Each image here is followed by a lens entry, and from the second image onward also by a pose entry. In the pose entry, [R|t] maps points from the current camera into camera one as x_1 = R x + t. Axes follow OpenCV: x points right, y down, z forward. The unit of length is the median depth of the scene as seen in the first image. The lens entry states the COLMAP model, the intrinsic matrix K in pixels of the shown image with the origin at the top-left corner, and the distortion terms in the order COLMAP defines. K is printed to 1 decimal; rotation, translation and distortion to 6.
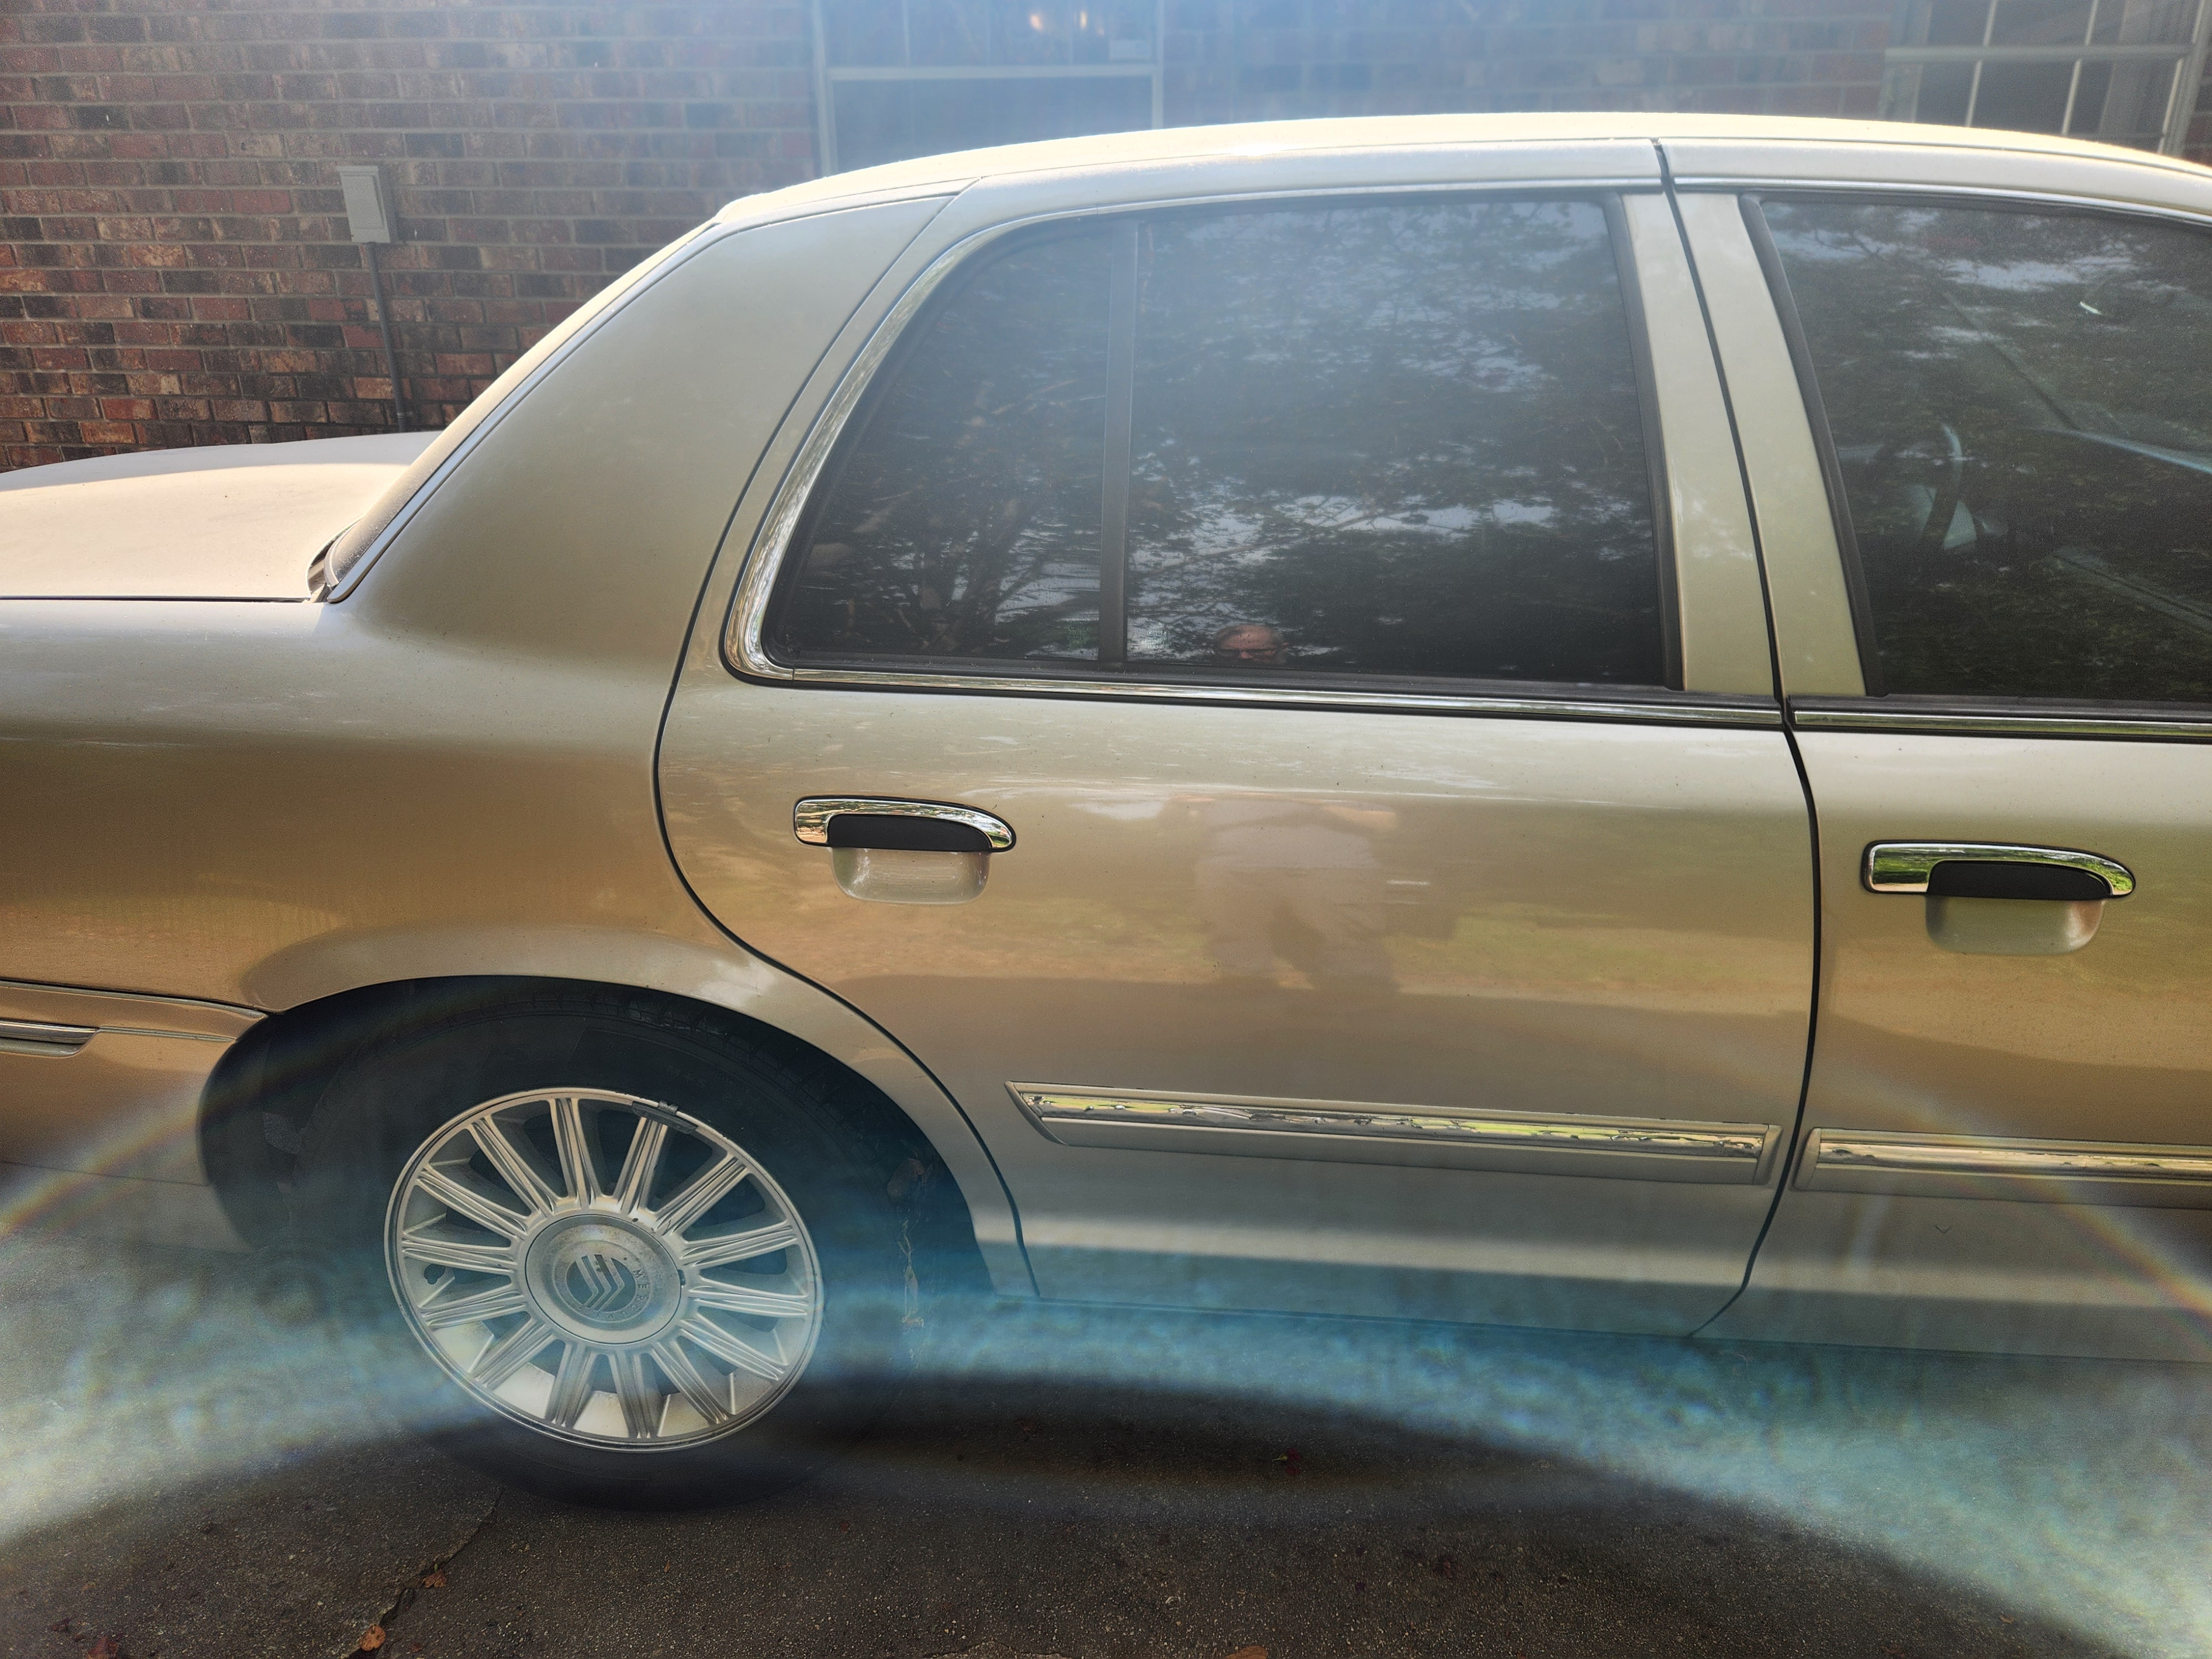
lens RADIAL K [[1450.8, 0, 1106.0], [0, 1450.8, 829.5], [0, 0, 1]] dist [0.085269, -0.058433]
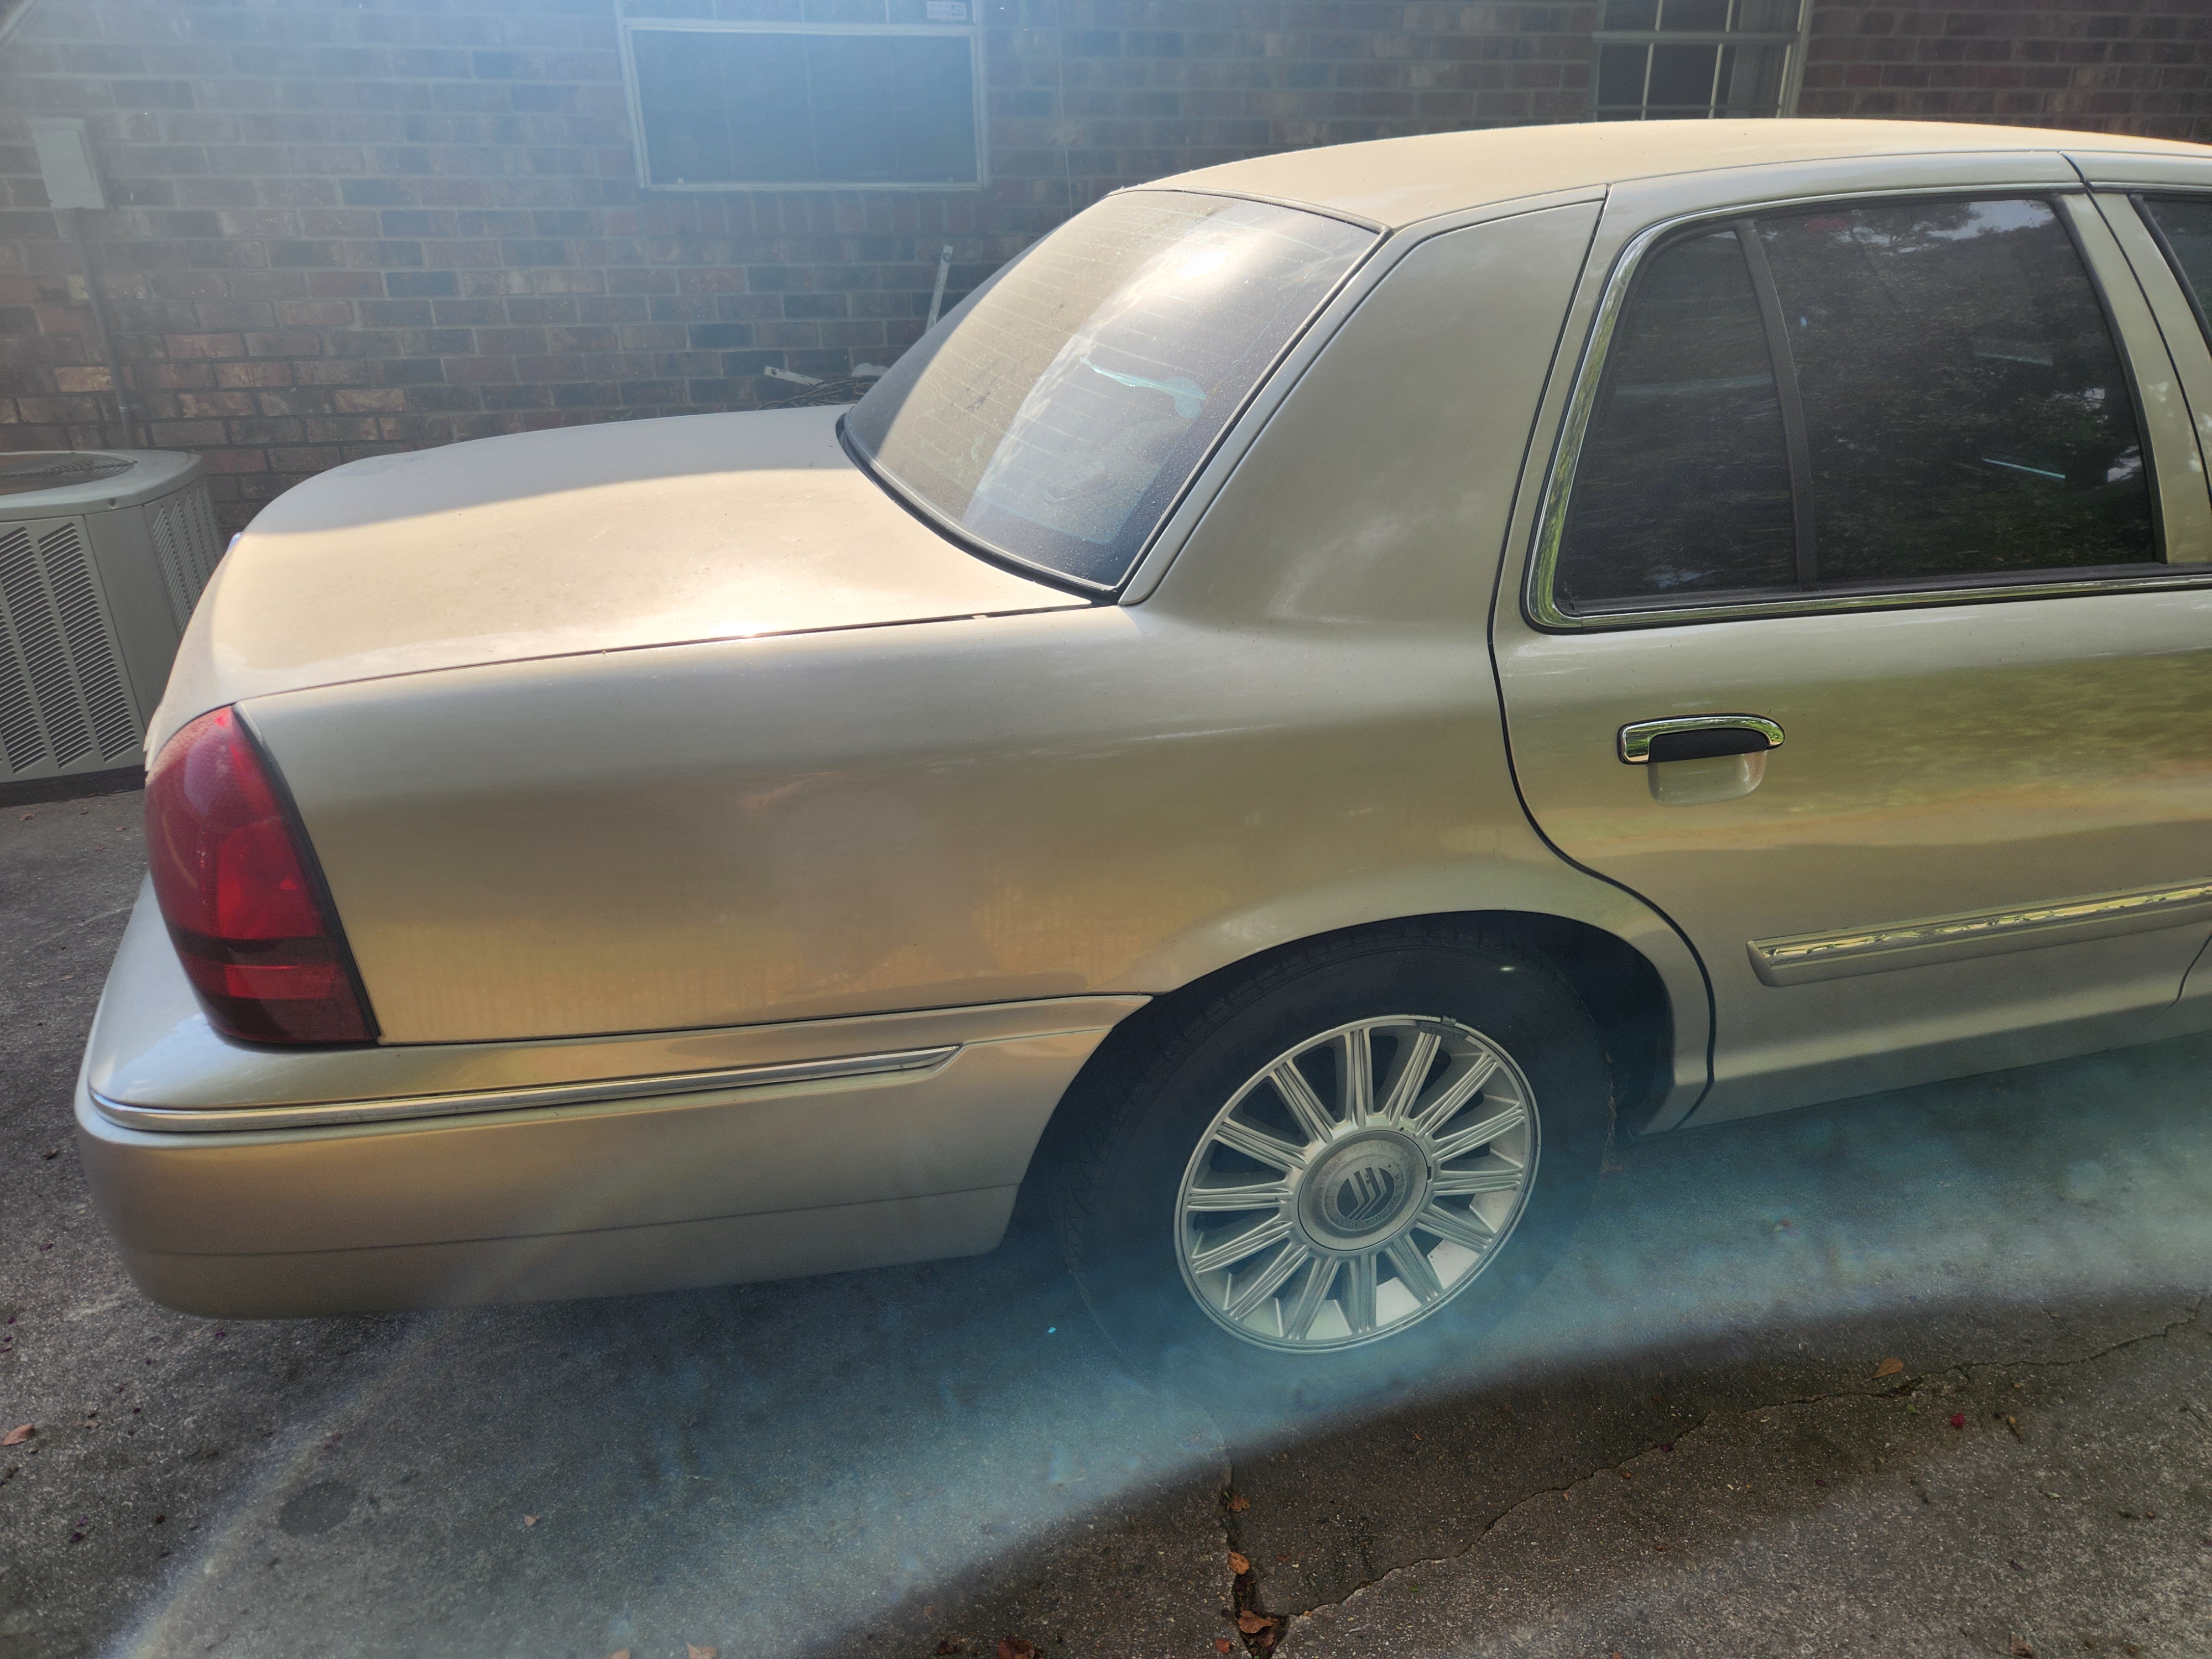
lens RADIAL K [[1463.7, 0, 1050.2], [0, 1463.7, 796.3], [0, 0, 1]] dist [0.110375, -0.087395]
pose [[0.935845, -0.141385, 0.322807, -0.353100], [0.135885, 0.989932, 0.039633, -0.026049], [-0.325160, 0.006774, 0.945635, 0.007756]]
